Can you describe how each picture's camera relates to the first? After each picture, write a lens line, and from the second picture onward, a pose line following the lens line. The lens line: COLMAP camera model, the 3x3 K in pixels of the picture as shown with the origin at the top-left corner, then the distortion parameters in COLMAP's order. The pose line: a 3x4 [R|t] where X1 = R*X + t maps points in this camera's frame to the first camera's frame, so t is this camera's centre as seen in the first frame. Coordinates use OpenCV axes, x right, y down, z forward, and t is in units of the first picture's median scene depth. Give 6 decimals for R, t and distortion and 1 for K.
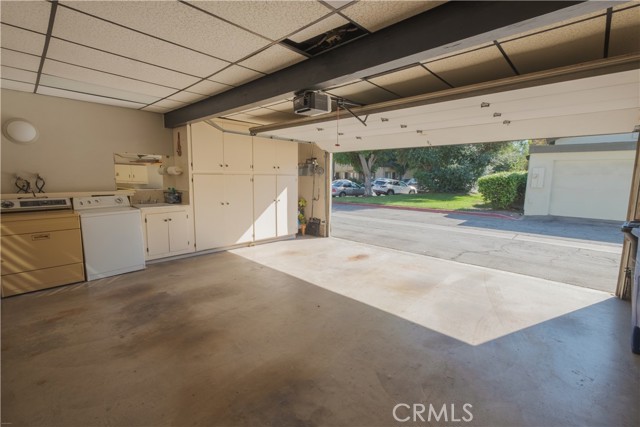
lens RADIAL K [[284.1, 0, 315.0], [0, 284.1, 211.0], [0, 0, 1]] dist [0.004628, -0.000208]
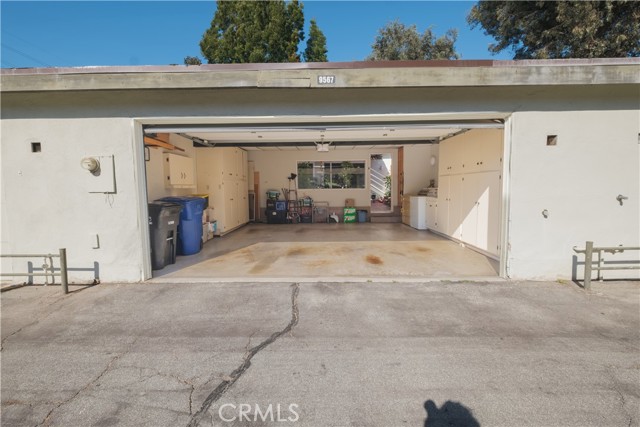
lens RADIAL K [[284.1, 0, 318.2], [0, 284.1, 212.3], [0, 0, 1]] dist [0.004628, -0.000208]
pose [[-0.724531, 0.059142, -0.686700, 0.944823], [-0.080812, 0.982151, 0.169851, -0.137937], [0.684488, 0.178556, -0.706820, 1.543494]]
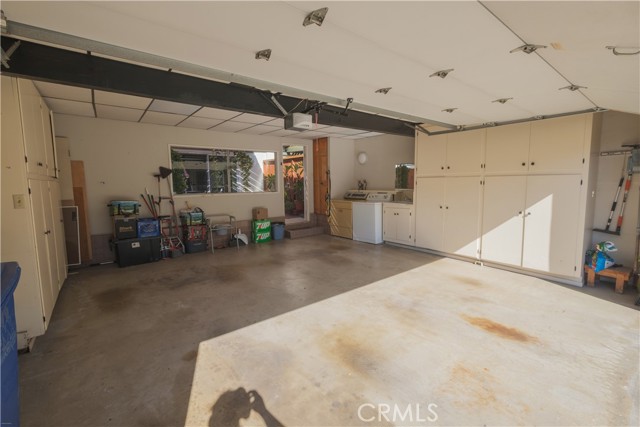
lens RADIAL K [[284.1, 0, 318.7], [0, 284.1, 211.0], [0, 0, 1]] dist [0.004628, -0.000208]
pose [[-0.132773, 0.093248, -0.986750, 0.717115], [-0.111854, 0.987795, 0.108398, -0.073307], [0.984815, 0.124765, -0.120723, 0.728752]]
